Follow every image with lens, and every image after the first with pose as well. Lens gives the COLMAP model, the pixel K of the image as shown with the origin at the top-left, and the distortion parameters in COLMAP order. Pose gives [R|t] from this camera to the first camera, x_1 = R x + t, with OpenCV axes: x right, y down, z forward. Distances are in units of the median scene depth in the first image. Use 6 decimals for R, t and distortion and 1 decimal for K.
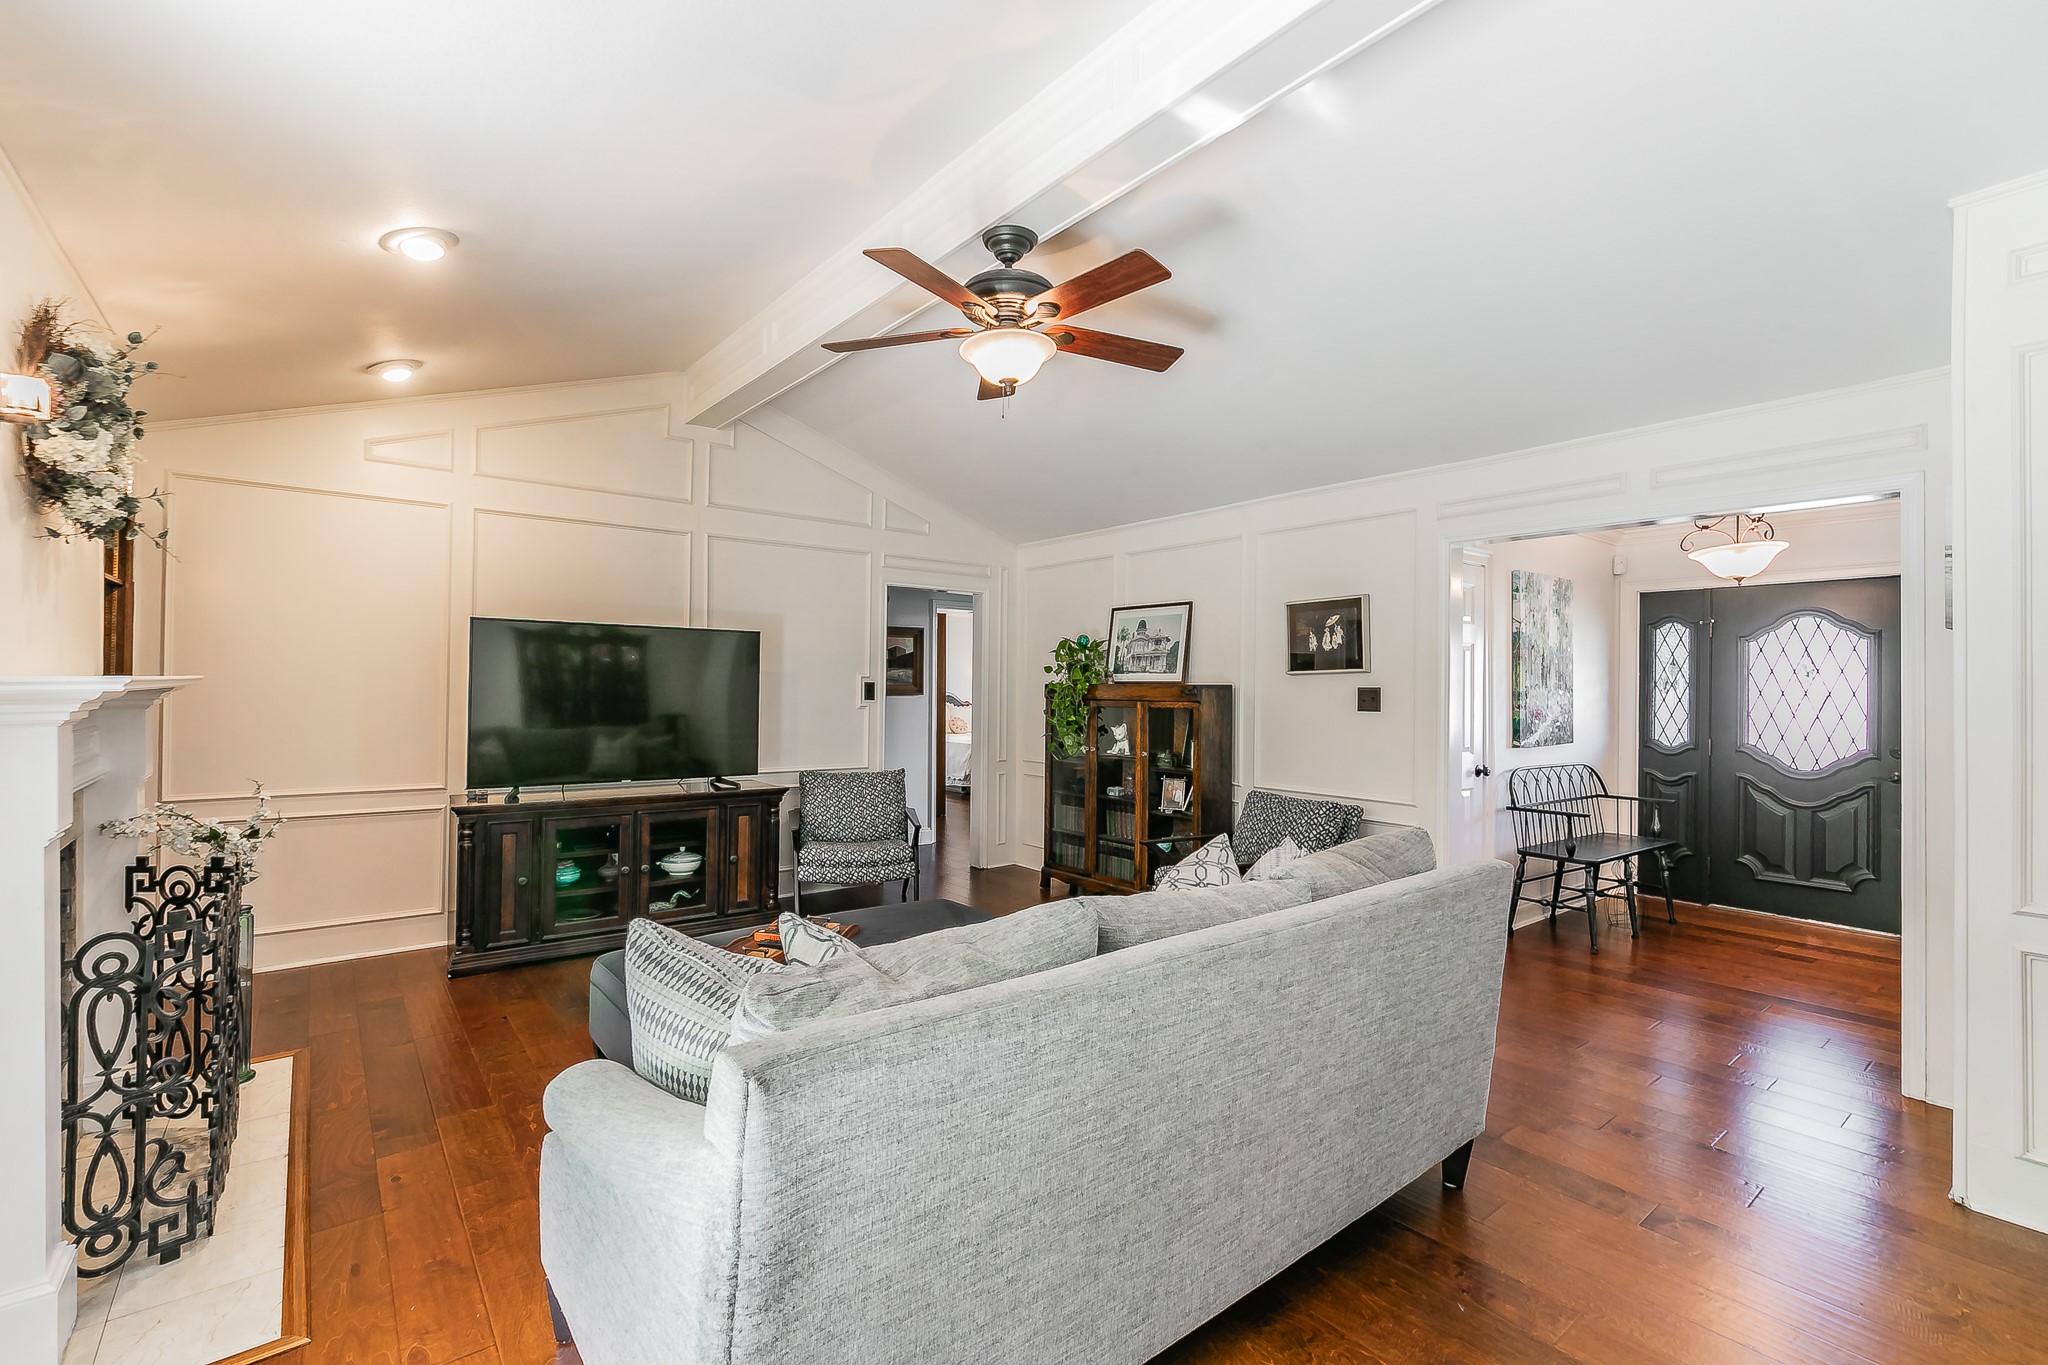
lens RADIAL K [[887.3, 0, 1024.0], [0, 887.3, 682.5], [0, 0, 1]] dist [0.000252, -0.000021]
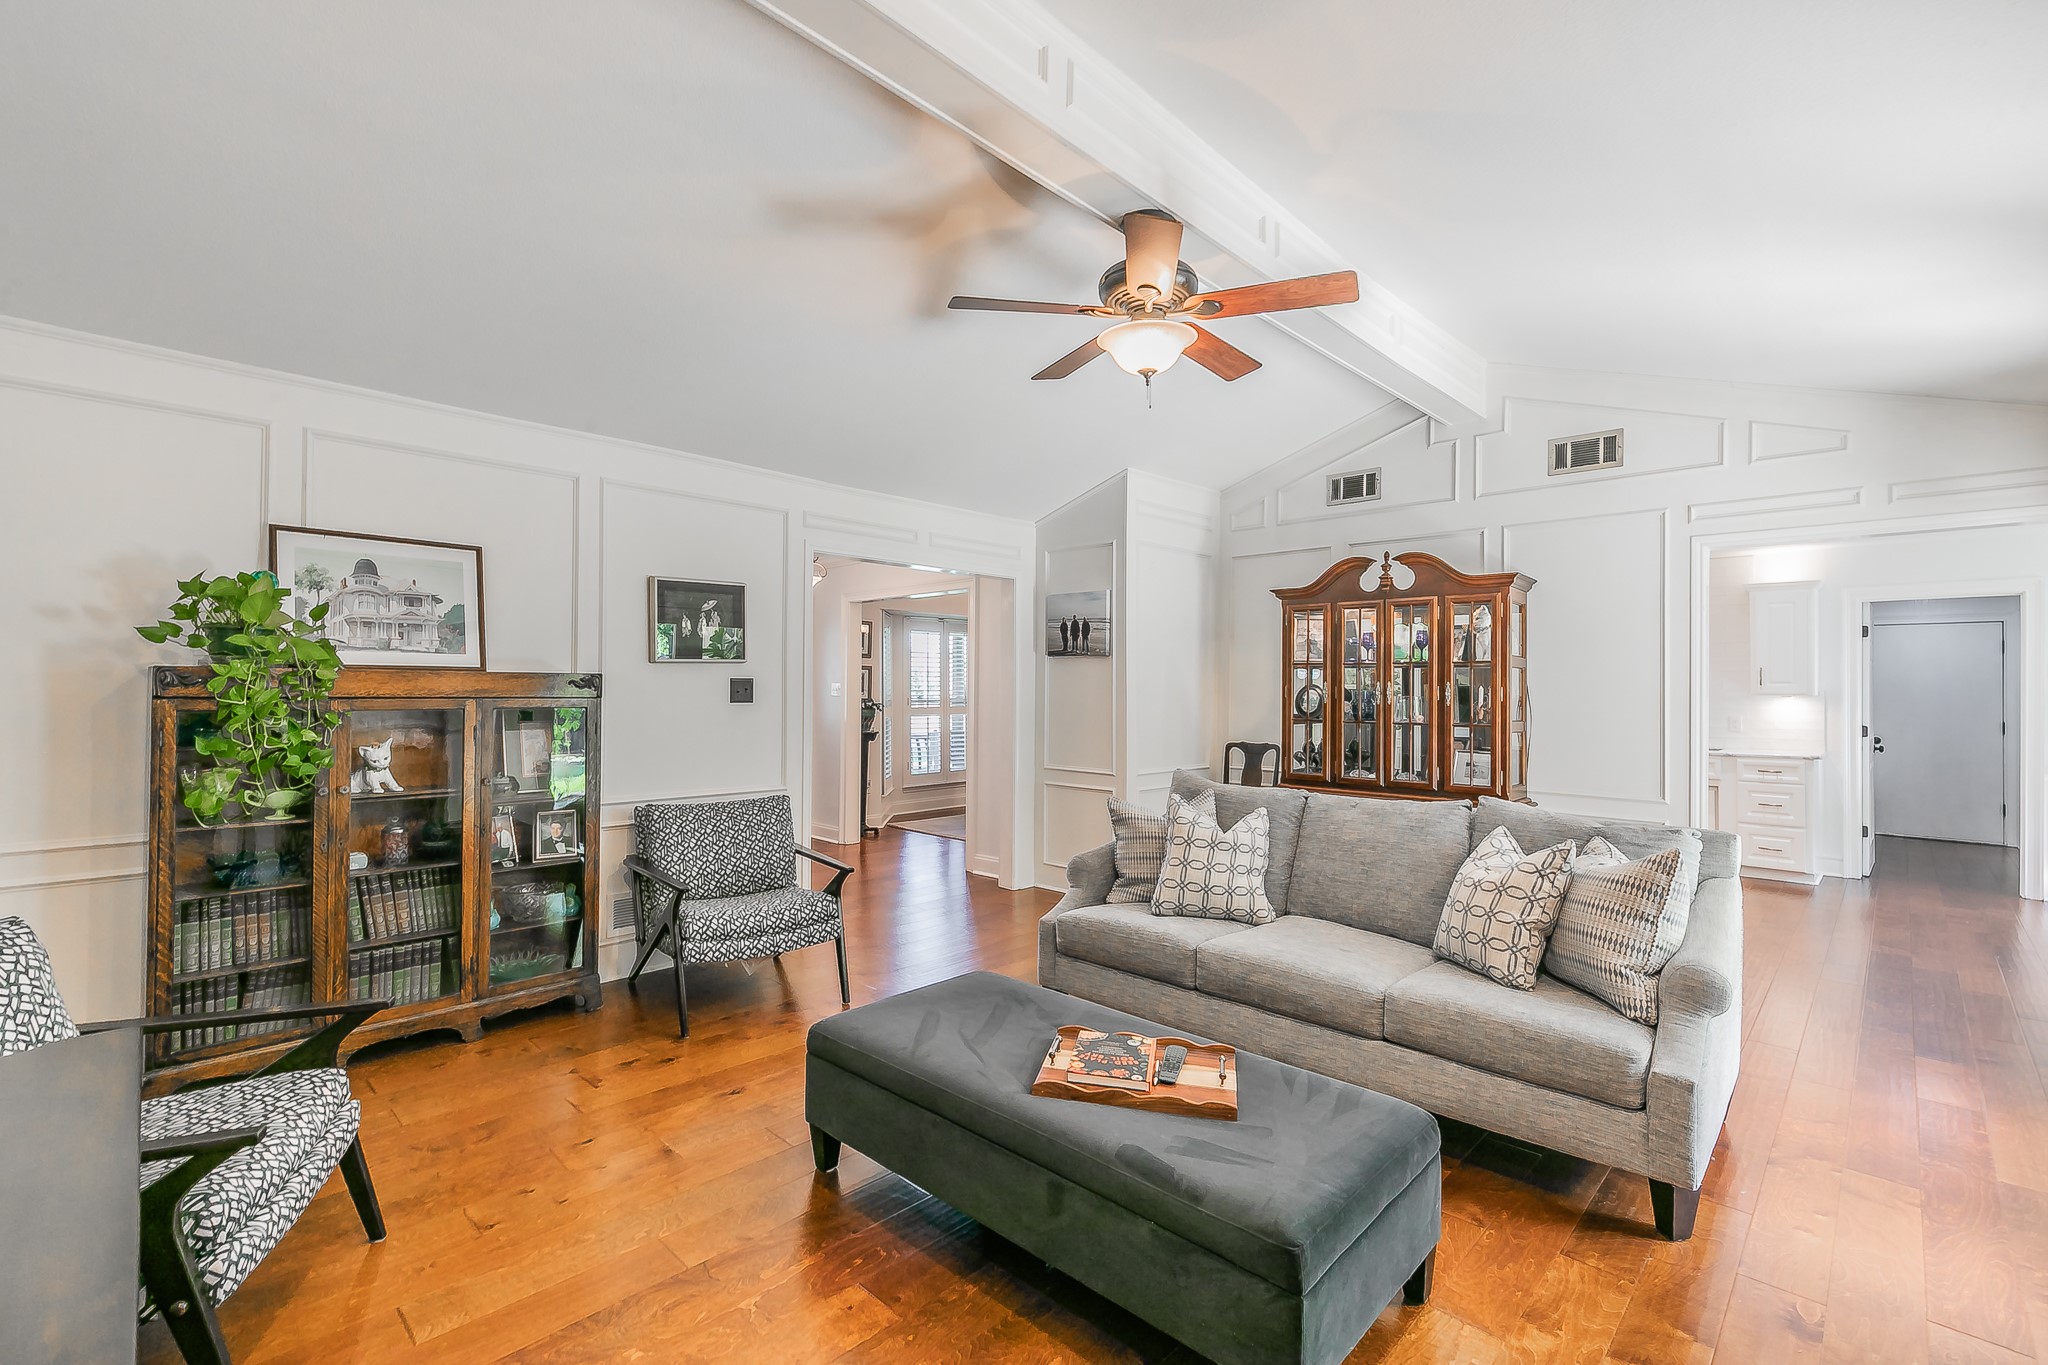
lens RADIAL K [[887.3, 0, 1024.0], [0, 887.3, 682.5], [0, 0, 1]] dist [0.000252, -0.000021]
pose [[-0.127911, -0.004374, 0.991776, -0.521505], [-0.014612, 0.999890, 0.002525, 0.002704], [-0.991678, -0.014169, -0.127961, 0.678055]]
